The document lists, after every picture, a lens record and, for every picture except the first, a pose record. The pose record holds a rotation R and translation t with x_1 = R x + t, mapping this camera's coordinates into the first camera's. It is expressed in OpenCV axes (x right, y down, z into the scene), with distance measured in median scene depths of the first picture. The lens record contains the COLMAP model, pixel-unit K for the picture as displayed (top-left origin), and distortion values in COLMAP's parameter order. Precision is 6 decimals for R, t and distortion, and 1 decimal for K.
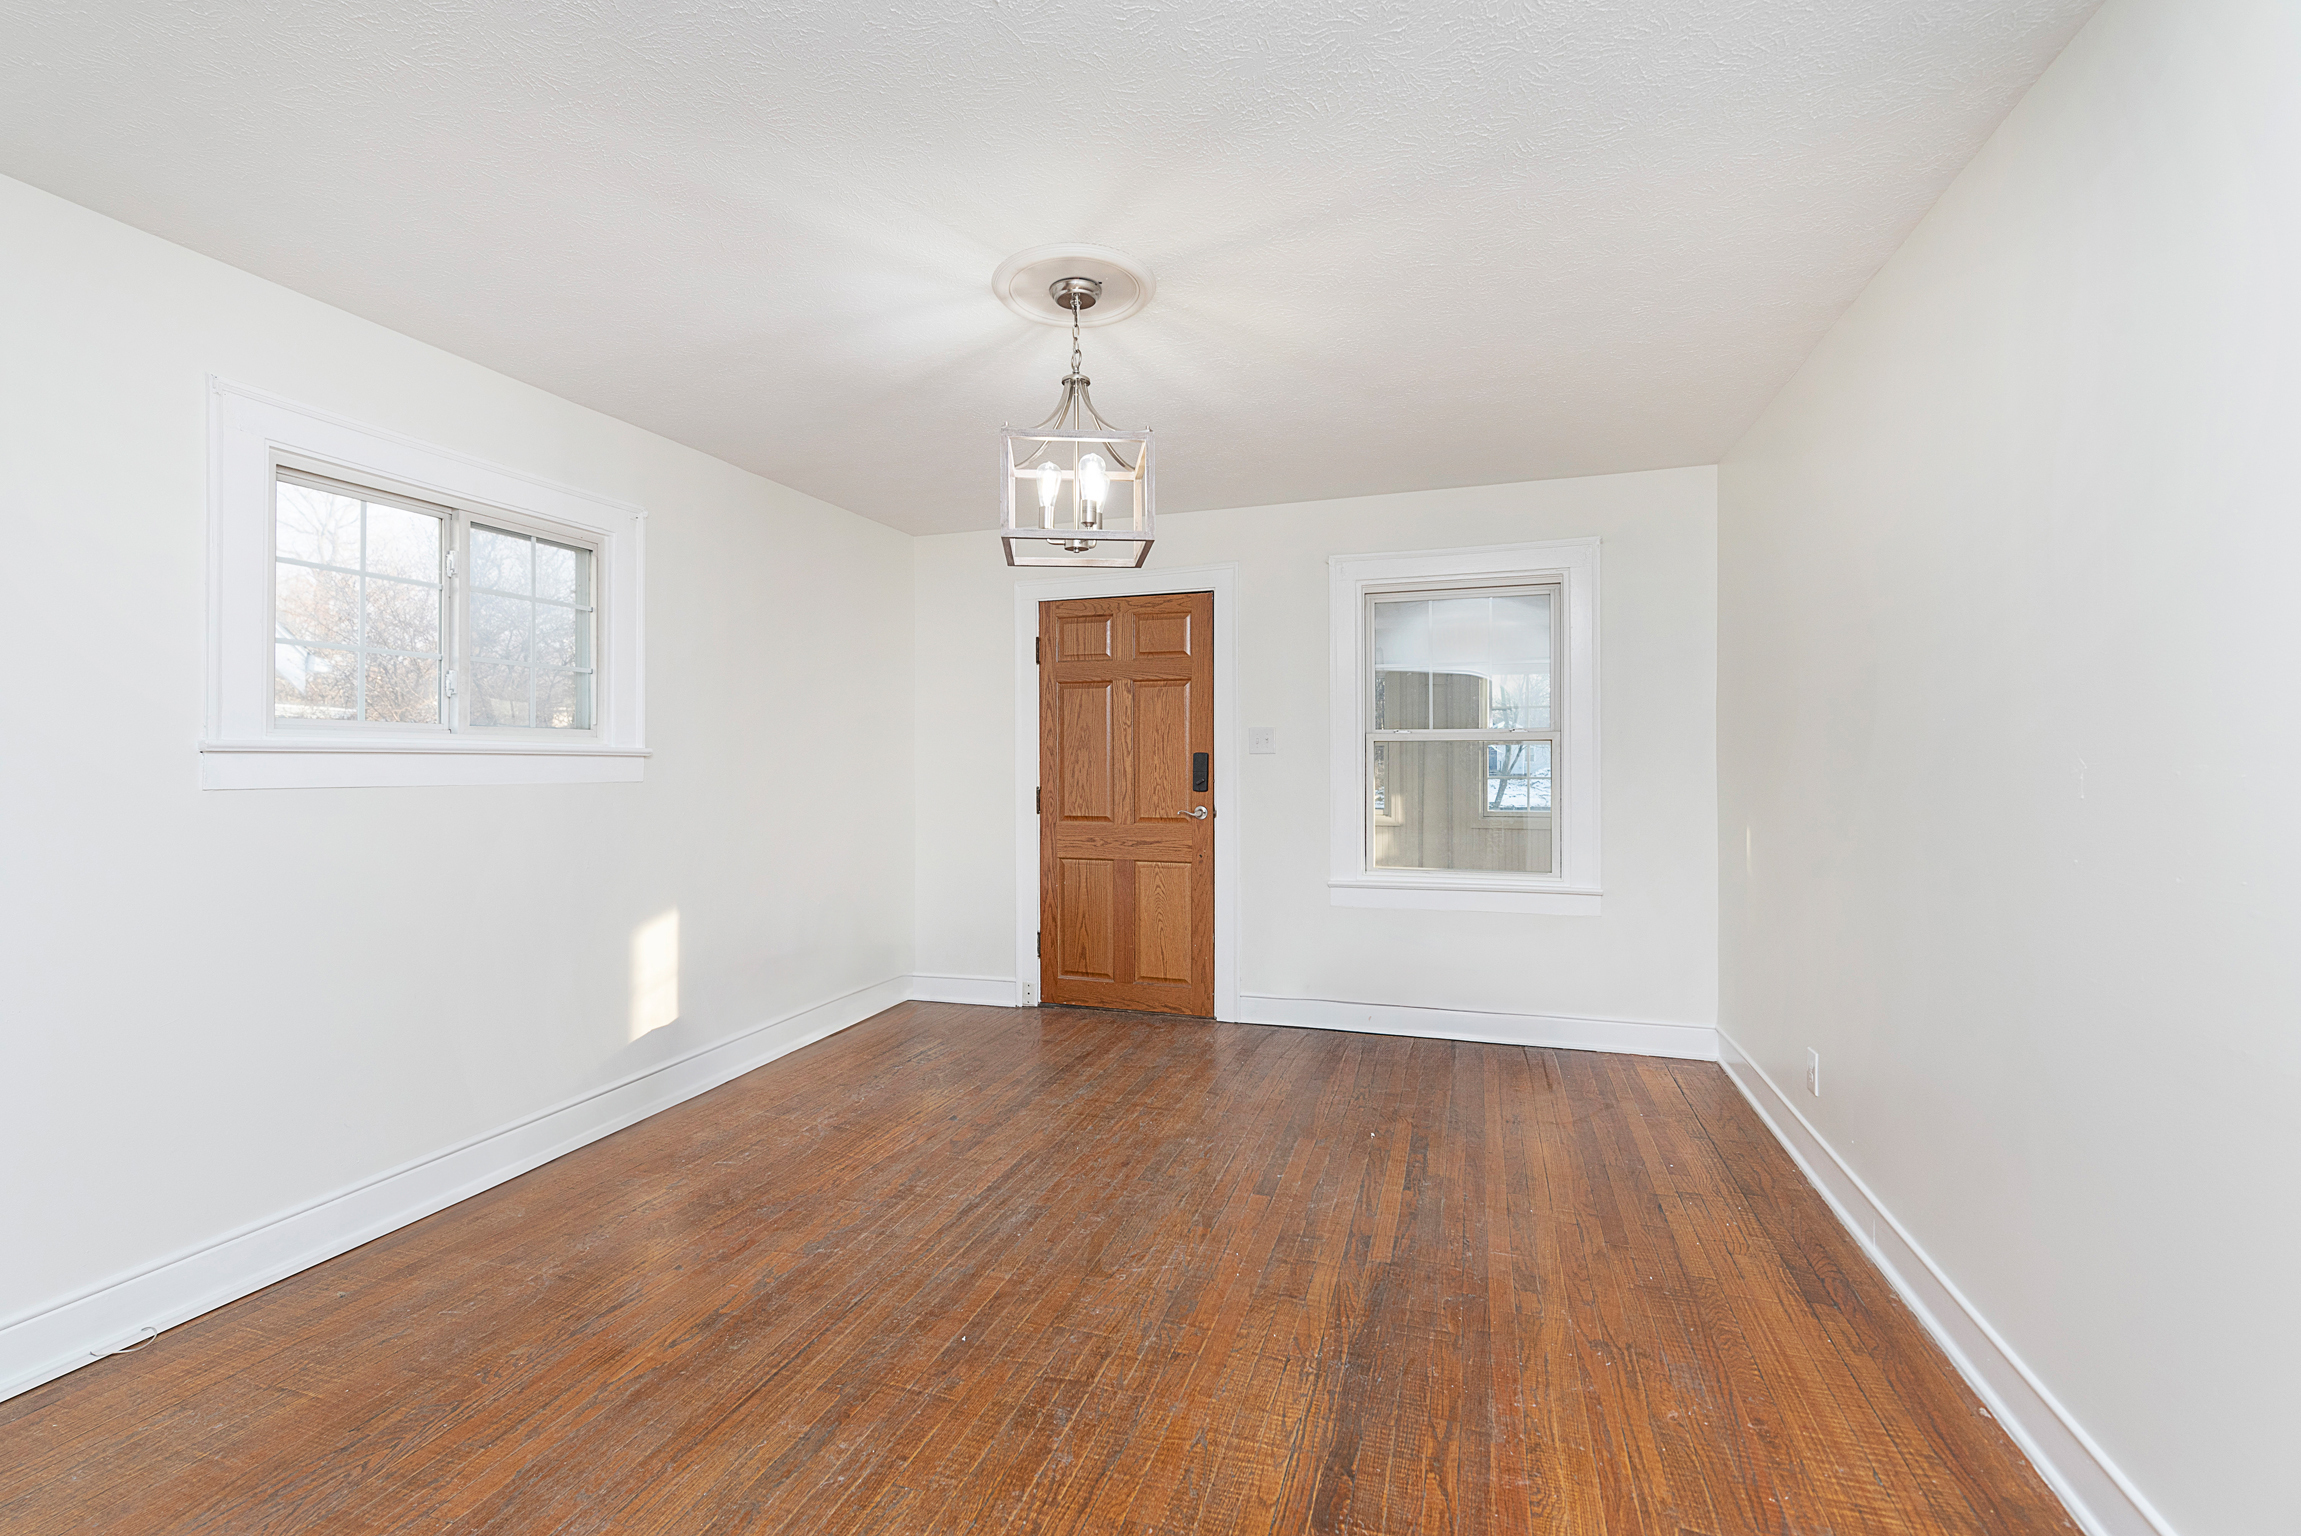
lens RADIAL K [[1004.9, 0, 1150.7], [0, 1004.9, 761.8], [0, 0, 1]] dist [0.001485, 0.000116]
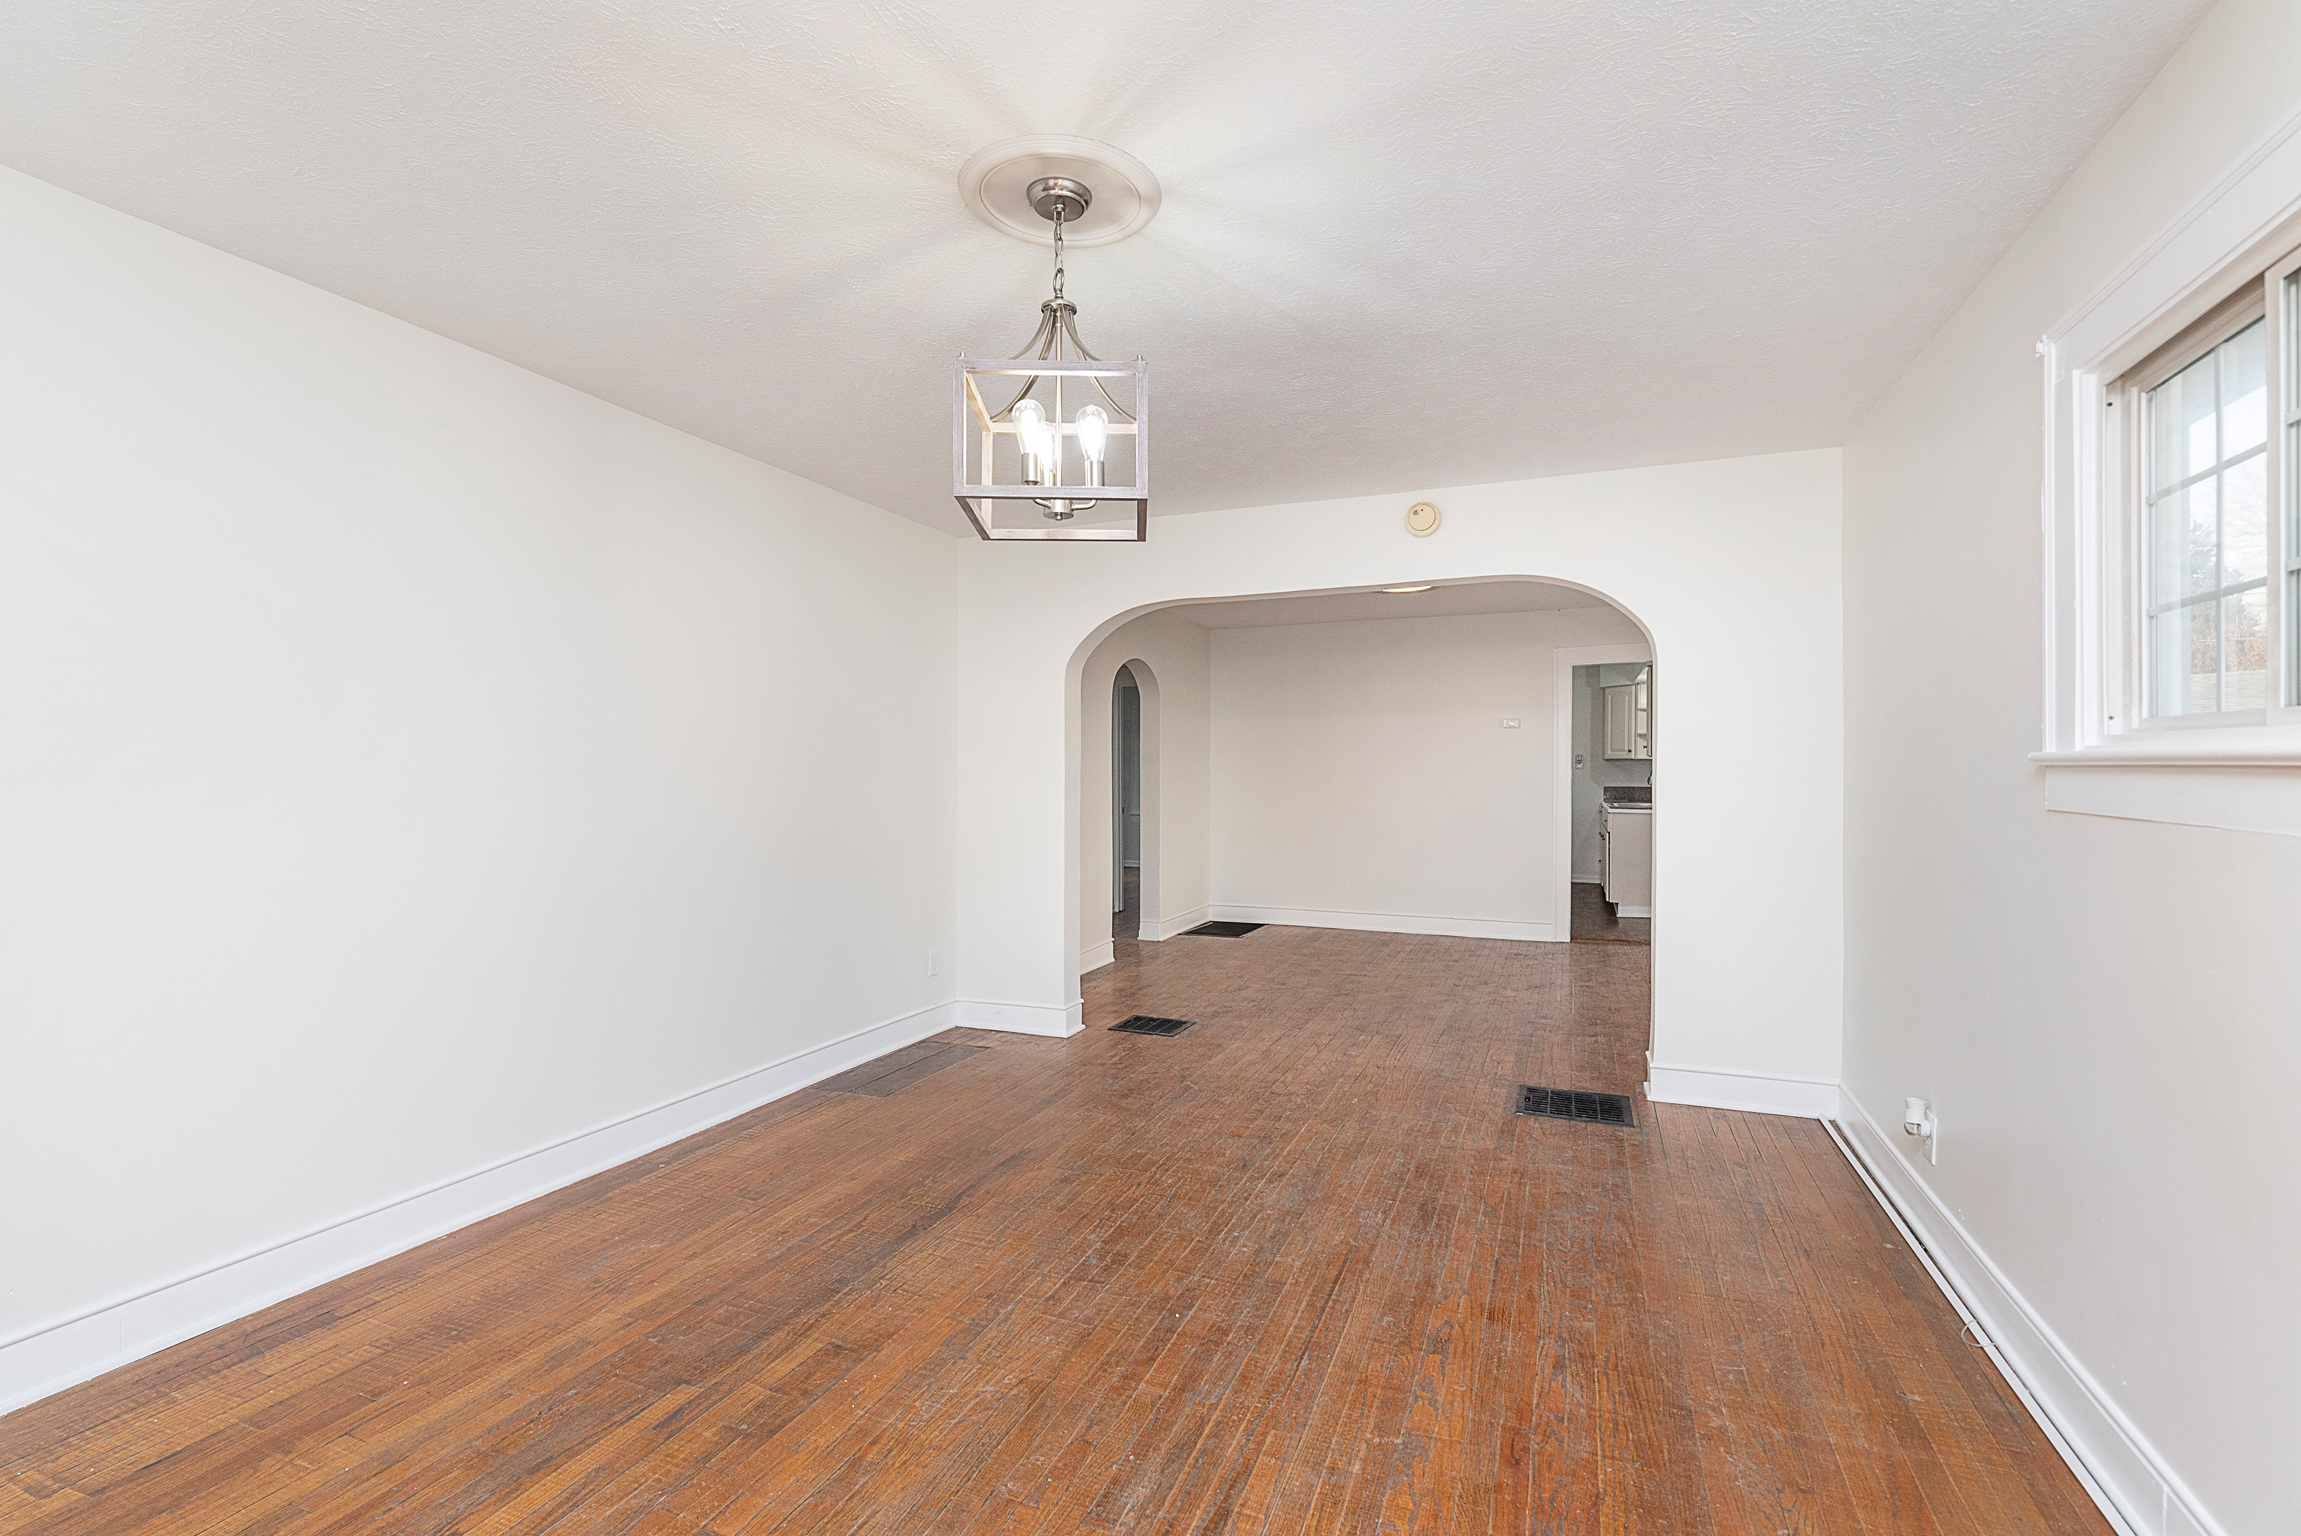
lens RADIAL K [[1004.9, 0, 1151.1], [0, 1004.9, 768.7], [0, 0, 1]] dist [0.001485, 0.000116]
pose [[-0.996488, -0.000036, 0.083736, -0.232263], [-0.000056, 1.000000, -0.000237, -0.007950], [-0.083736, -0.000241, -0.996488, 1.940952]]
